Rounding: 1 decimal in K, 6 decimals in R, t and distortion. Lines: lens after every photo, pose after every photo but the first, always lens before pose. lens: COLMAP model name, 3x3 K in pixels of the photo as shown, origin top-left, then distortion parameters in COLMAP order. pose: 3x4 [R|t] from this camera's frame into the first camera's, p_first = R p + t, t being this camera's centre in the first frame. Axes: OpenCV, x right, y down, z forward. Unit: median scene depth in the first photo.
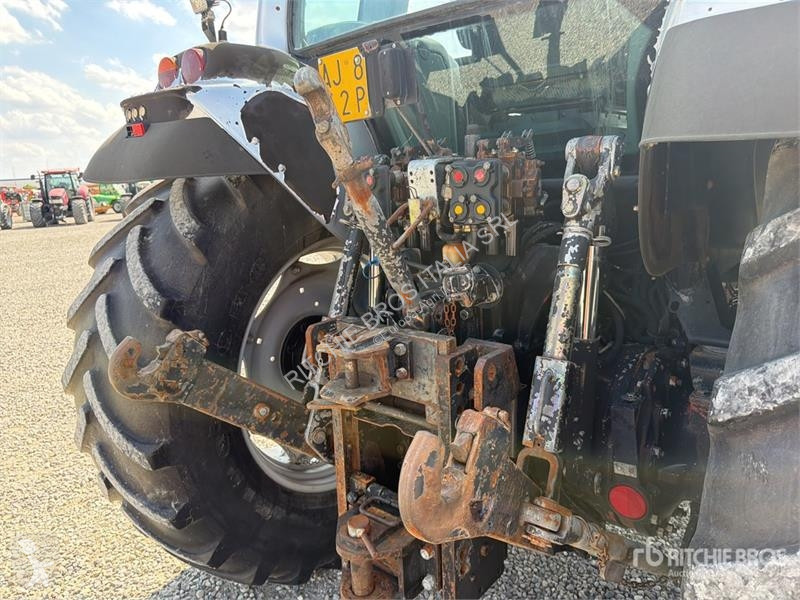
lens RADIAL K [[568.0, 0, 395.9], [0, 568.0, 305.1], [0, 0, 1]] dist [0.094533, -0.154171]
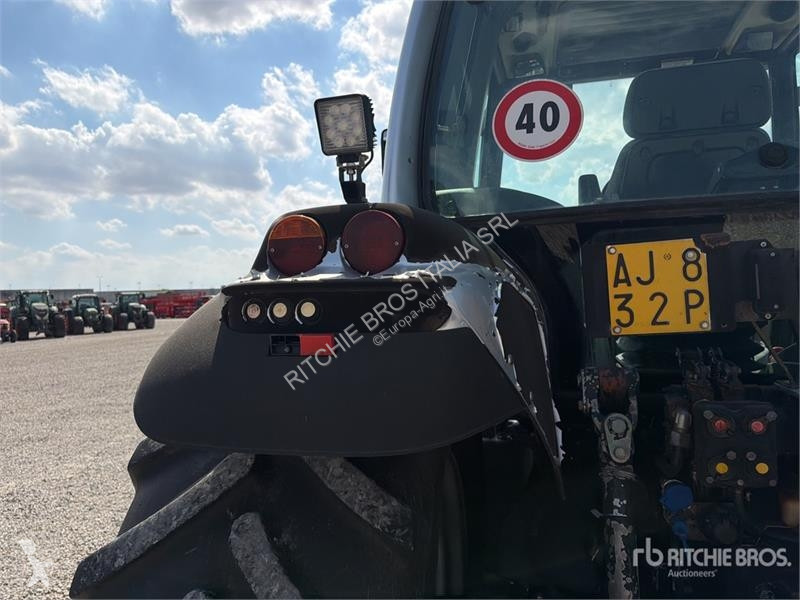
lens RADIAL K [[568.0, 0, 395.9], [0, 568.0, 305.1], [0, 0, 1]] dist [0.094533, -0.154171]
pose [[0.875364, 0.001532, 0.483461, -0.625501], [0.105011, 0.975519, -0.193226, -0.224928], [-0.471921, 0.219912, 0.853773, 0.486005]]
